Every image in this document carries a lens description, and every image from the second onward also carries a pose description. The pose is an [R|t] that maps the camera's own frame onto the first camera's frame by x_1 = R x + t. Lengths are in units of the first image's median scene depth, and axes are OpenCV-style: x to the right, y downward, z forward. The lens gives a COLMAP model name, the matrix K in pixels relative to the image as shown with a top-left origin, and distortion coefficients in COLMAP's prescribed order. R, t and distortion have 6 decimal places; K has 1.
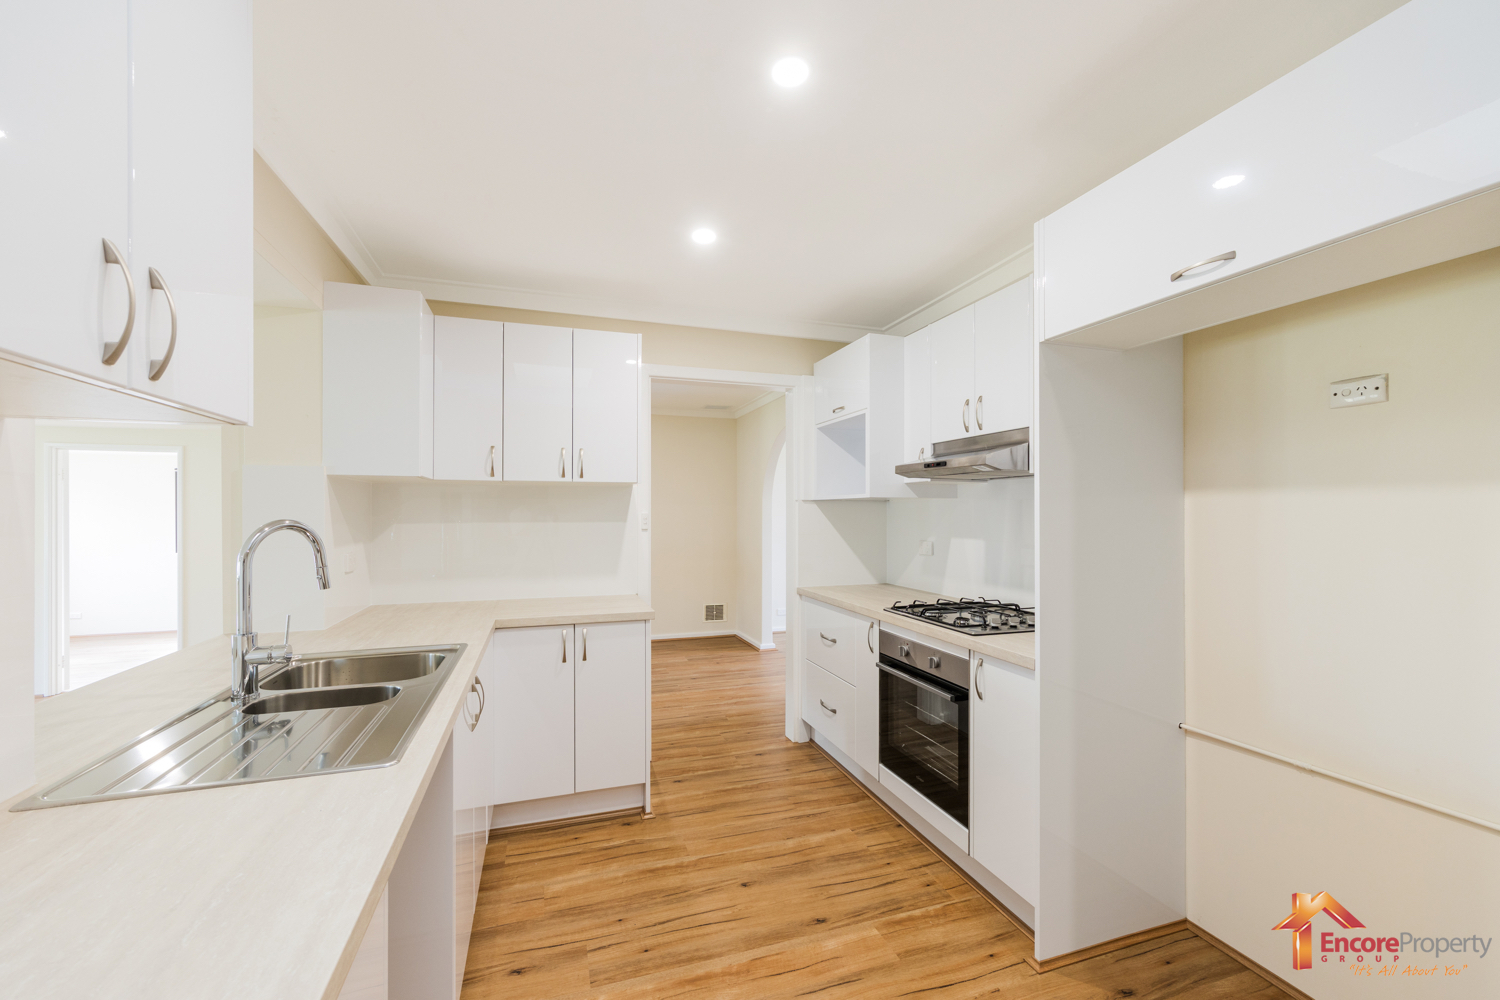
lens RADIAL K [[617.0, 0, 752.2], [0, 617.0, 509.1], [0, 0, 1]] dist [-0.001148, 0.000398]
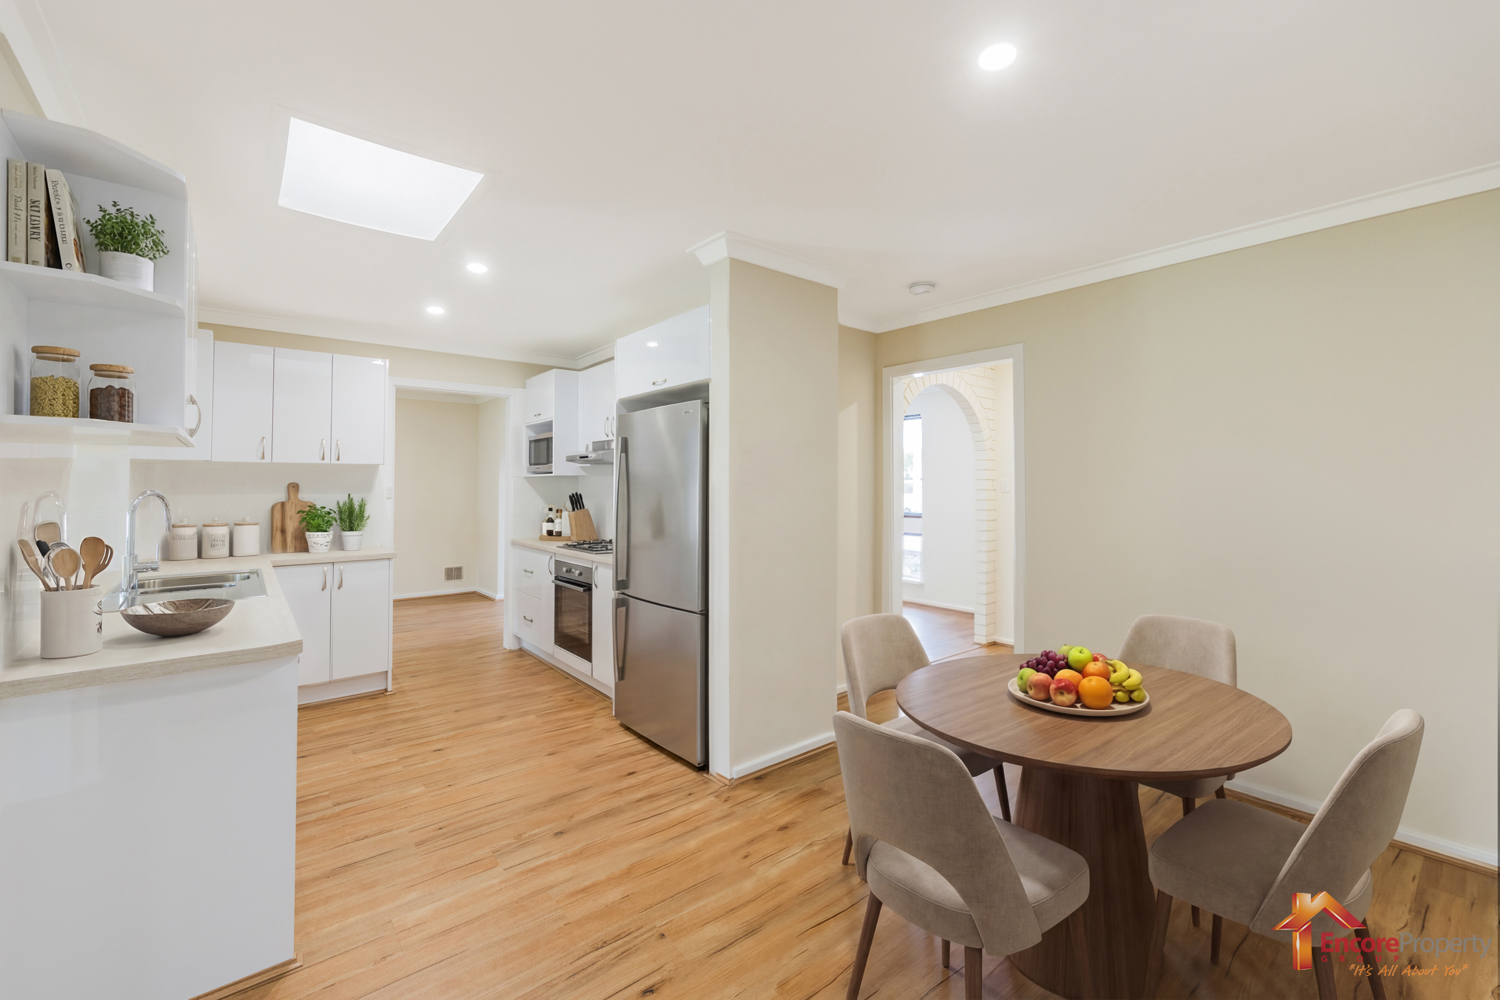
lens RADIAL K [[617.0, 0, 742.1], [0, 617.0, 476.6], [0, 0, 1]] dist [-0.001148, 0.000398]
pose [[0.938147, 0.007912, 0.346147, 0.103099], [-0.004316, 0.999928, -0.011159, -0.003135], [-0.346210, 0.008975, 0.938114, -0.655991]]
